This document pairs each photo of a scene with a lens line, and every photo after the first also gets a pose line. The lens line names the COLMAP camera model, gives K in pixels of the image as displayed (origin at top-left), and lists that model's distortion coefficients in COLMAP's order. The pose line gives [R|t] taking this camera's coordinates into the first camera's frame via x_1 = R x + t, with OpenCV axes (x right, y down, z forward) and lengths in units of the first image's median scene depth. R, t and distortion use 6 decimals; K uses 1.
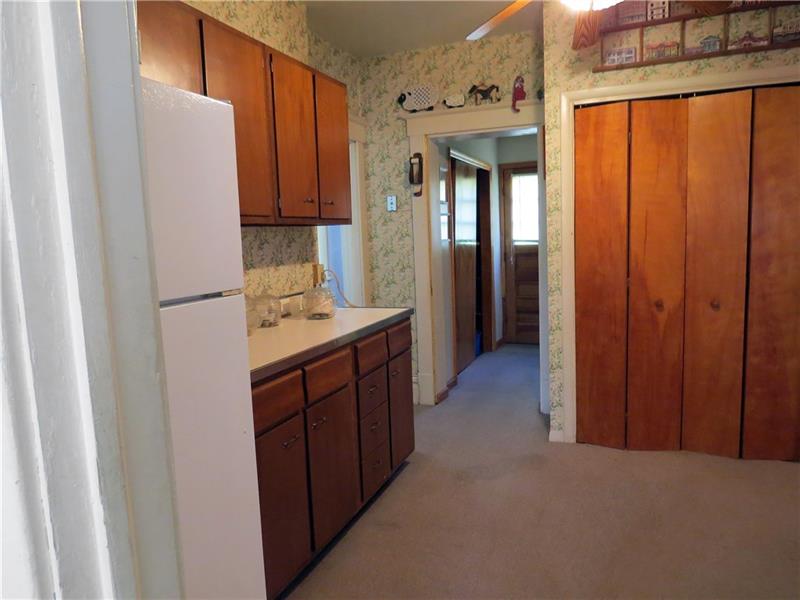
lens RADIAL K [[570.4, 0, 398.1], [0, 570.4, 298.0], [0, 0, 1]] dist [-0.015928, 0.000950]
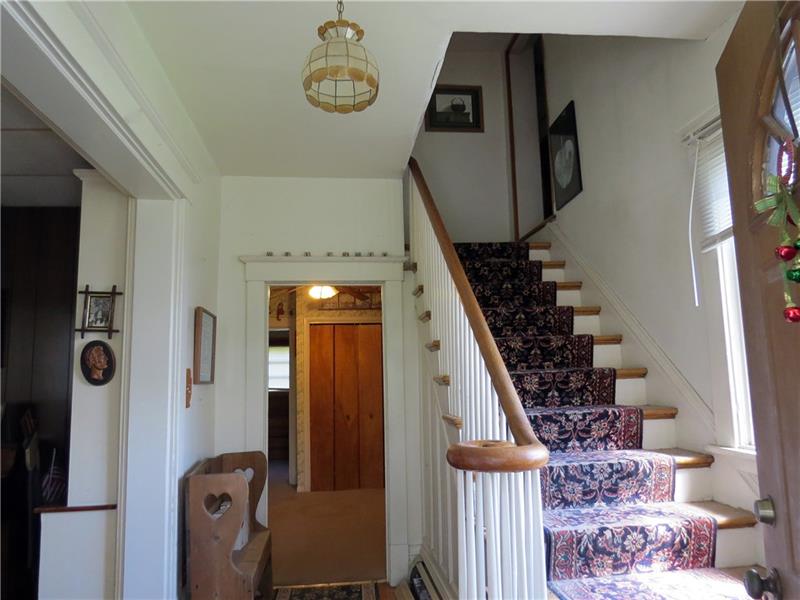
lens RADIAL K [[570.4, 0, 398.1], [0, 570.4, 298.0], [0, 0, 1]] dist [-0.015928, 0.000950]
pose [[0.880903, 0.077587, 0.466895, -0.411972], [0.043368, 0.969091, -0.242862, 0.105767], [-0.471307, 0.234186, 0.850310, -1.018675]]
